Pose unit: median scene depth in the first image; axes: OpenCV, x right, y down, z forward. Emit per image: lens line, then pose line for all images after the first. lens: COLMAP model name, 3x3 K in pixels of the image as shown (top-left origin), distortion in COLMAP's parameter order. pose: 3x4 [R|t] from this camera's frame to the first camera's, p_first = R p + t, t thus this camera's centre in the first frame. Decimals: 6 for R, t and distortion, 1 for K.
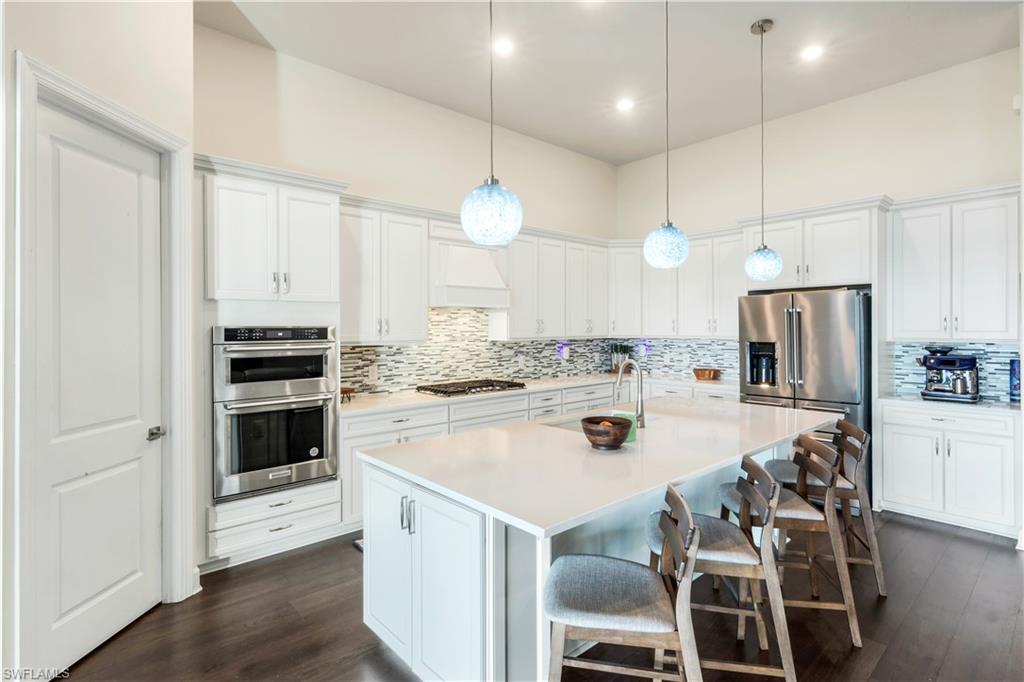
lens RADIAL K [[493.3, 0, 514.0], [0, 493.3, 327.2], [0, 0, 1]] dist [-0.046795, -0.000005]
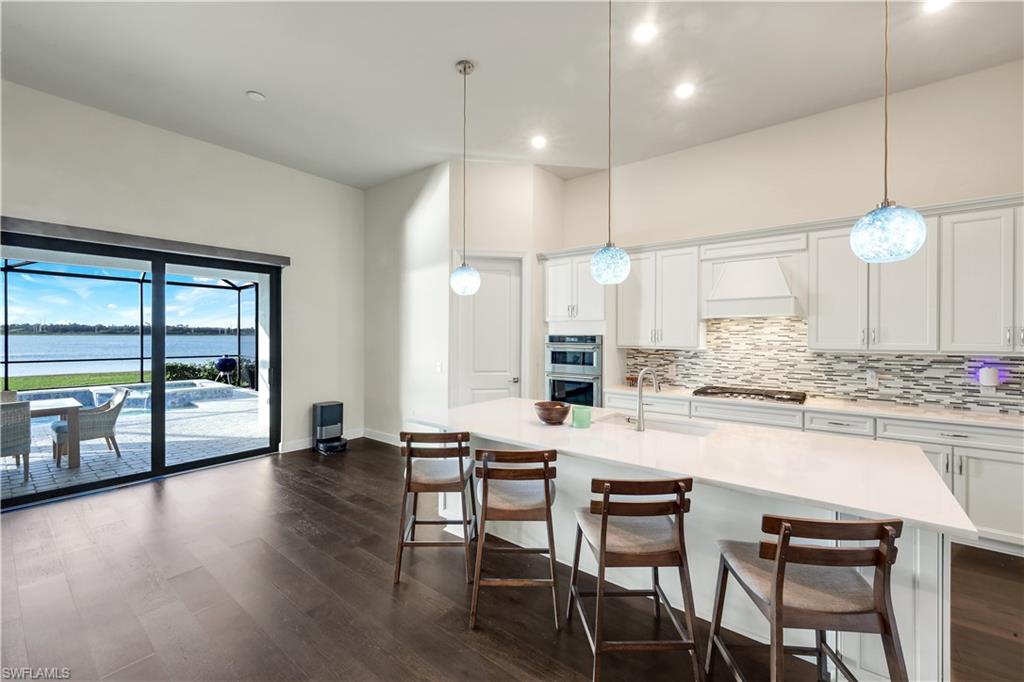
lens RADIAL K [[419.0, 0, 510.8], [0, 419.0, 334.7], [0, 0, 1]] dist [-0.000745, -0.000193]
pose [[0.172870, 0.003031, -0.984940, 0.687872], [-0.003751, 0.999990, 0.002419, -0.003875], [0.984937, 0.003276, 0.172880, 0.339517]]
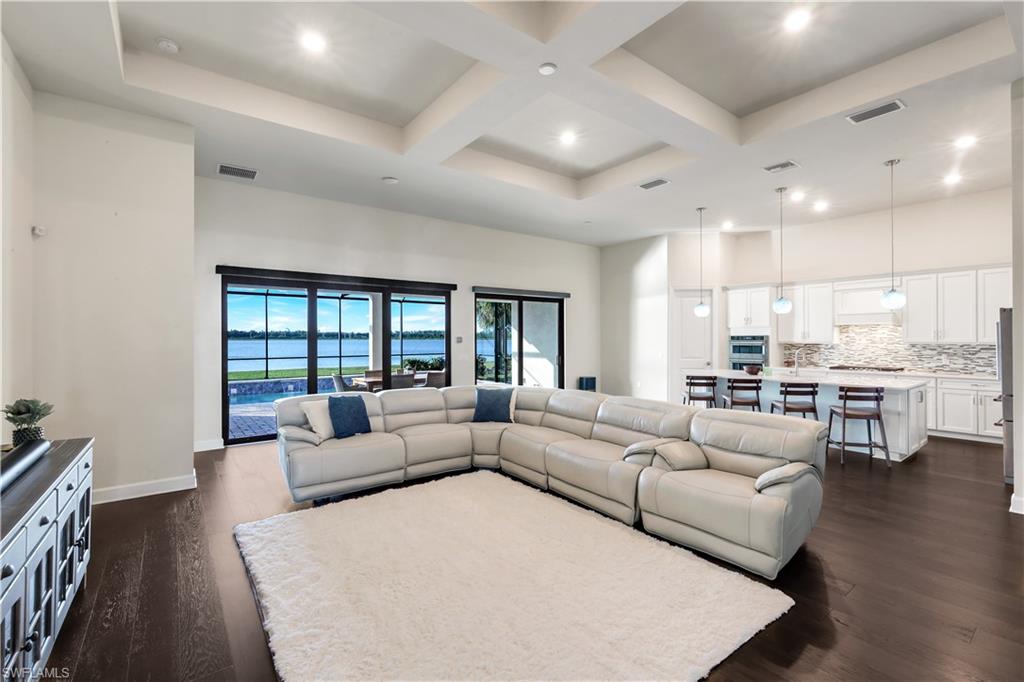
lens RADIAL K [[447.8, 0, 509.1], [0, 447.8, 338.1], [0, 0, 1]] dist [0.000018, -0.000602]
pose [[-0.077415, 0.006042, -0.996981, 1.616456], [0.005984, 0.999966, 0.005596, -0.007097], [0.996981, -0.005533, -0.077449, -0.173271]]
